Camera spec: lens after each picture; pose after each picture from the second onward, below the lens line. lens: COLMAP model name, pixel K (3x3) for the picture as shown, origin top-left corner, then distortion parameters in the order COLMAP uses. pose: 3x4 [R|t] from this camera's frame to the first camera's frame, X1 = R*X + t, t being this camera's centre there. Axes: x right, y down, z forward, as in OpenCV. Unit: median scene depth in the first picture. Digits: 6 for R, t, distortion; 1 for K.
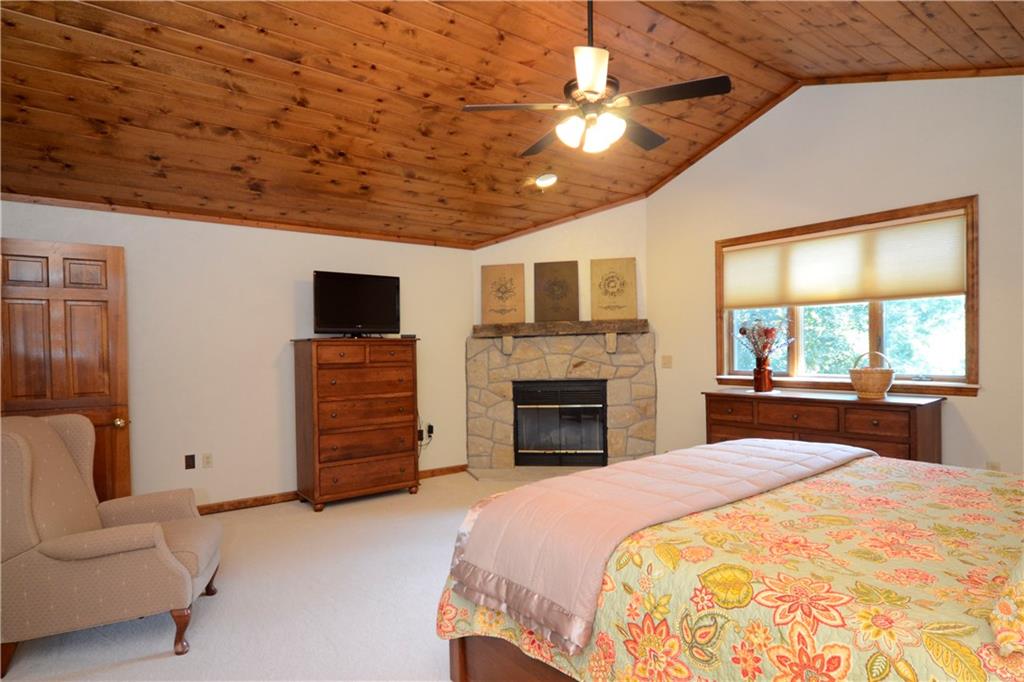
lens RADIAL K [[561.9, 0, 514.0], [0, 561.9, 357.9], [0, 0, 1]] dist [-0.015823, 0.000230]
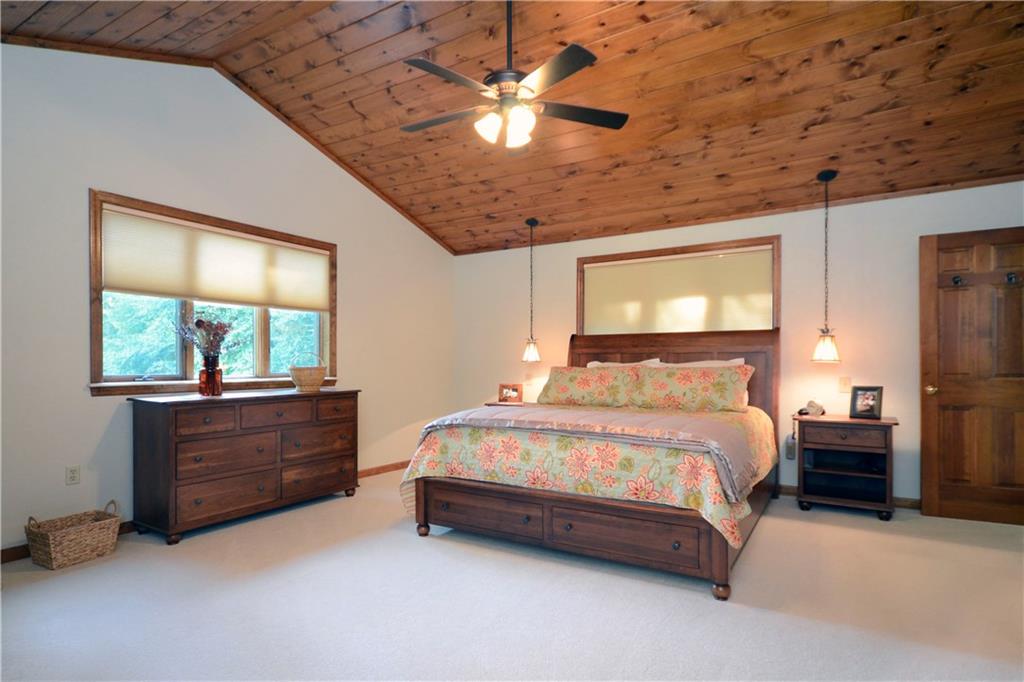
lens RADIAL K [[561.9, 0, 514.0], [0, 561.9, 357.9], [0, 0, 1]] dist [-0.015823, 0.000230]
pose [[-0.369573, 0.024086, 0.928889, -0.550958], [0.018182, 0.999660, -0.018687, 0.027792], [-0.929024, 0.009983, -0.369886, 0.916564]]
